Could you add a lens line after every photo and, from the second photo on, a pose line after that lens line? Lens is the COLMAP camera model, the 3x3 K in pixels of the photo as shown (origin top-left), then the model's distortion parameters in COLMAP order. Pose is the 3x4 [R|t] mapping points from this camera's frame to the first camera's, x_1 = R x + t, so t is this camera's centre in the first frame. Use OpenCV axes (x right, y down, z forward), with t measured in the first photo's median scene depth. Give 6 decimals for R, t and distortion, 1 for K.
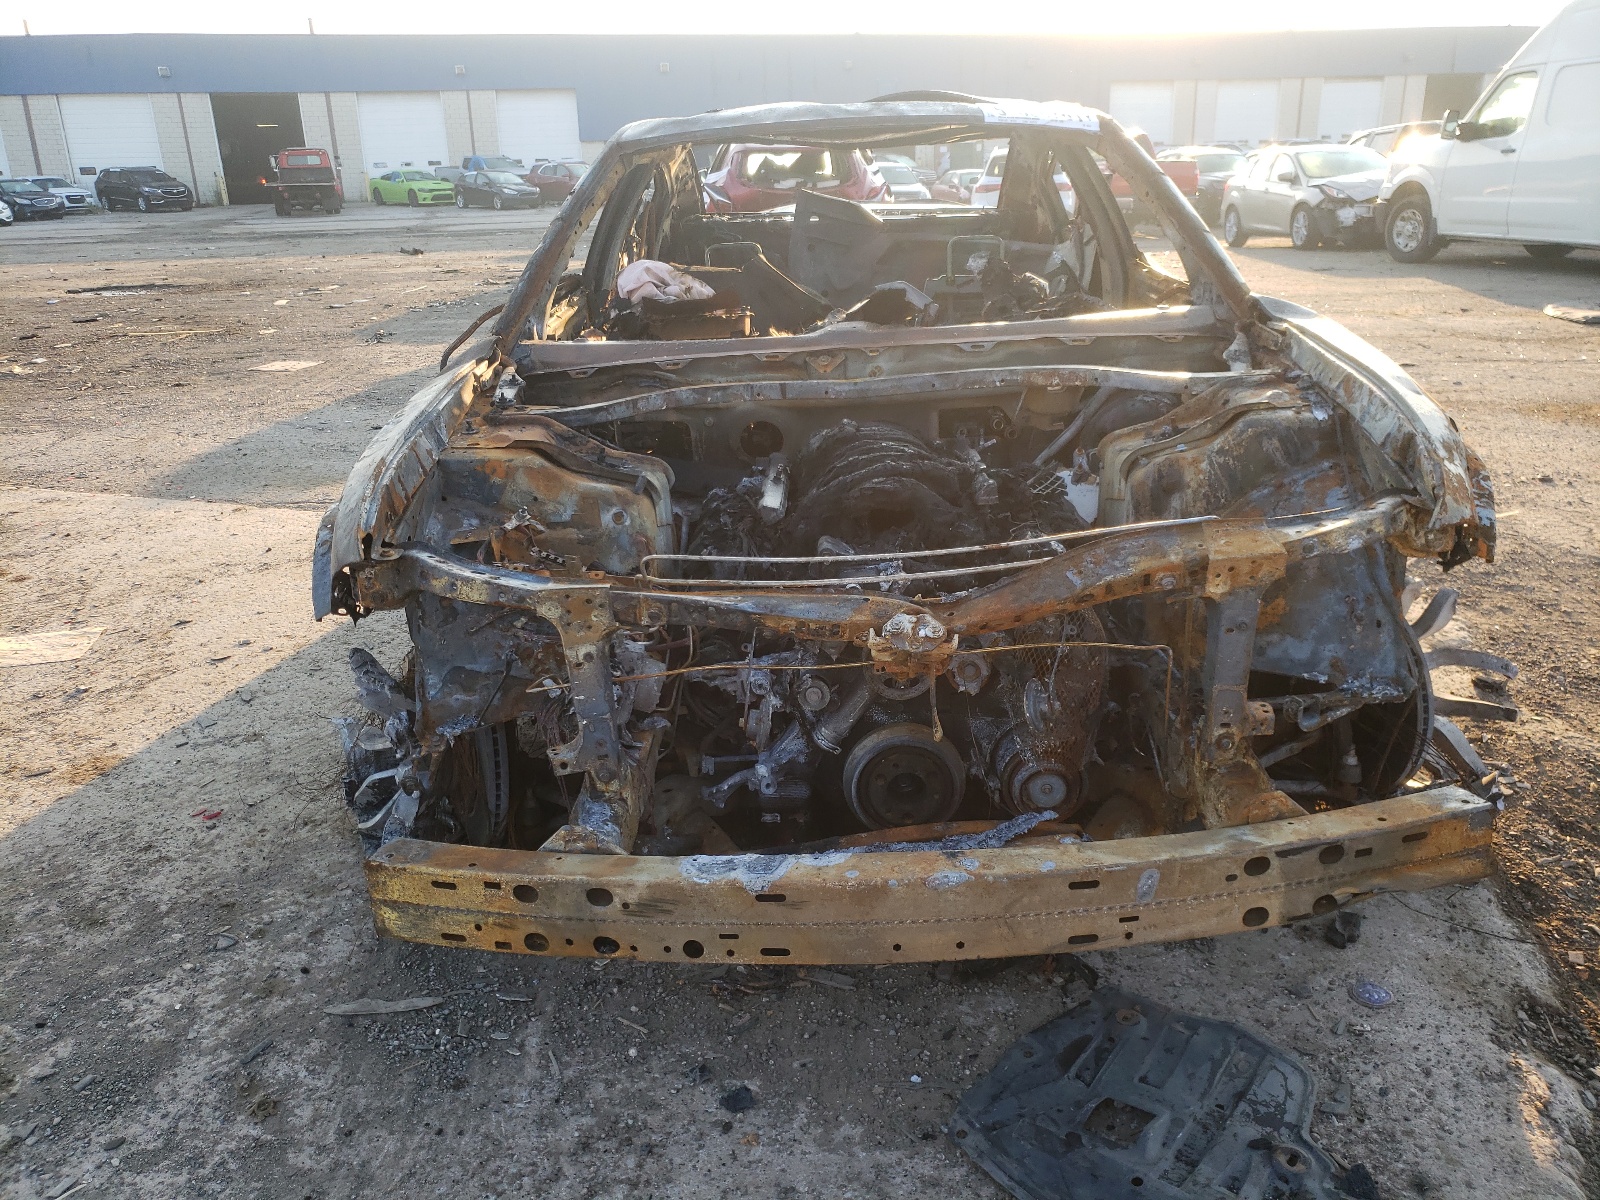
lens RADIAL K [[1210.2, 0, 805.4], [0, 1210.2, 597.2], [0, 0, 1]] dist [-0.000466, 0.007228]
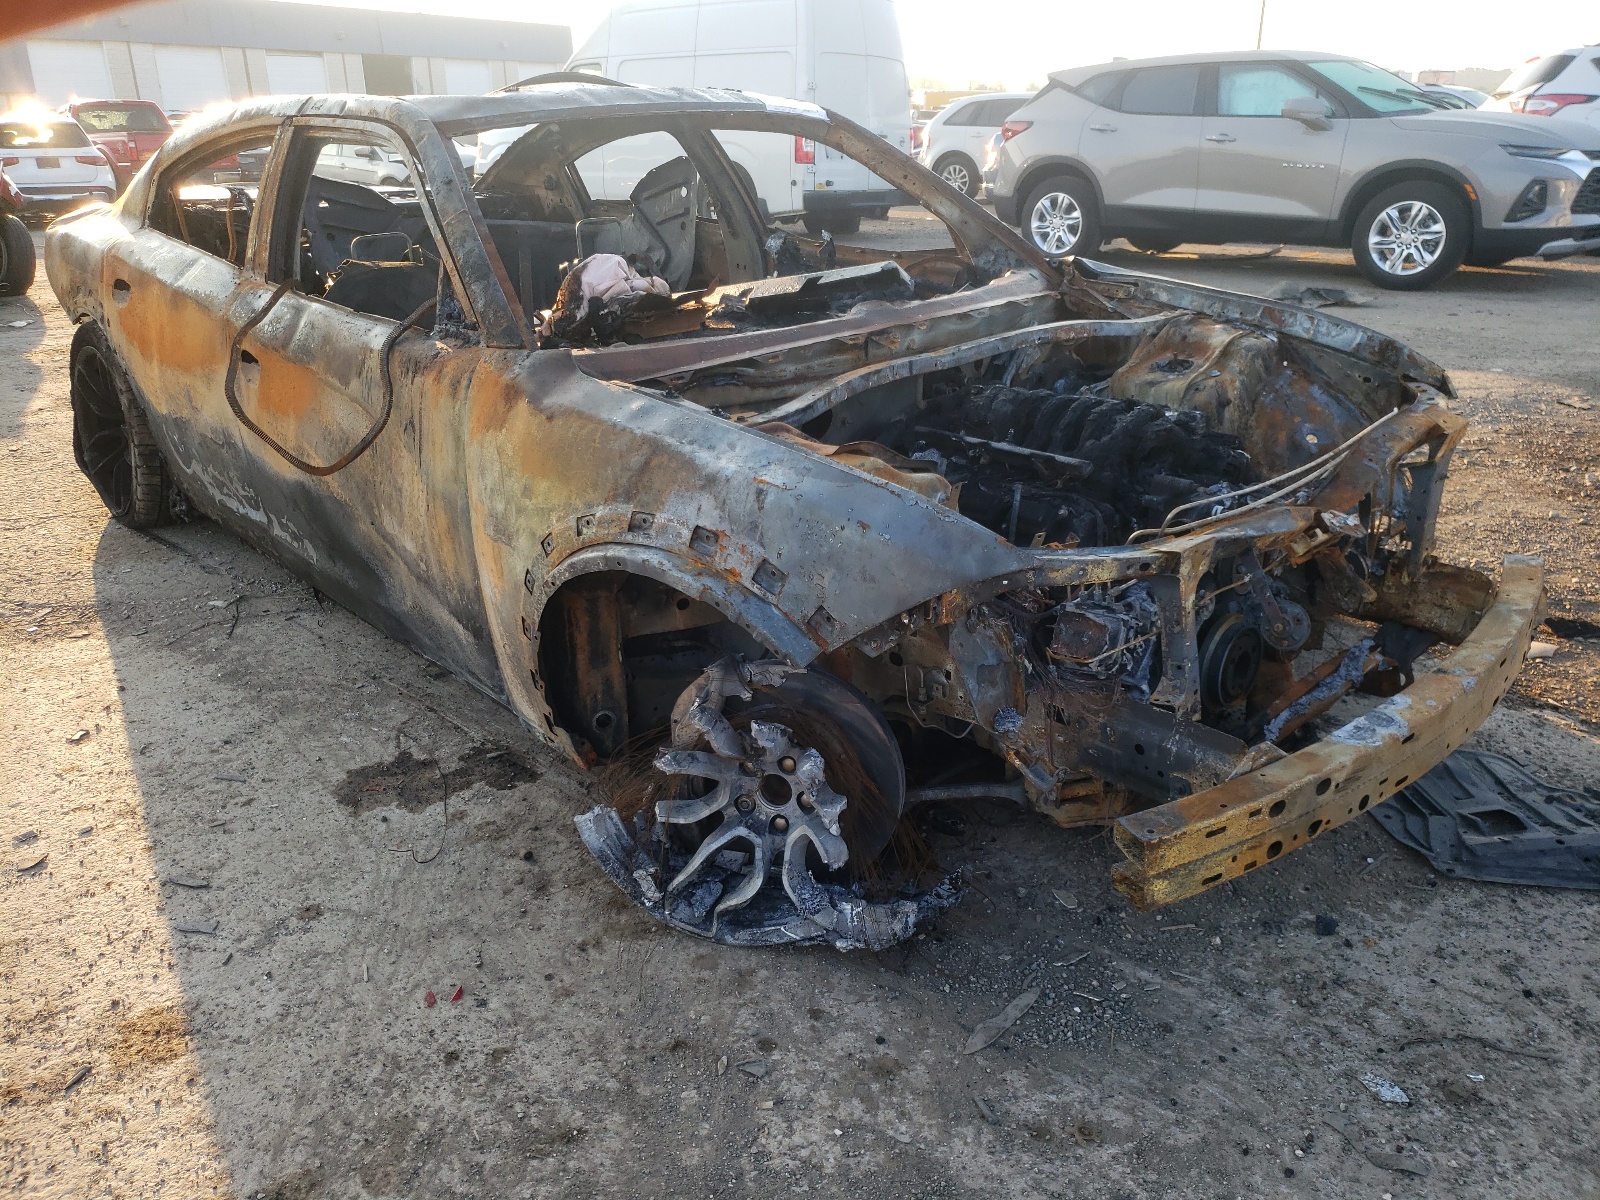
lens RADIAL K [[1210.2, 0, 797.7], [0, 1210.2, 601.9], [0, 0, 1]] dist [-0.000466, 0.007228]
pose [[0.740202, -0.229874, 0.631869, -0.873367], [0.215718, 0.971255, 0.100640, -0.108320], [-0.636841, 0.061812, 0.768514, 0.286733]]
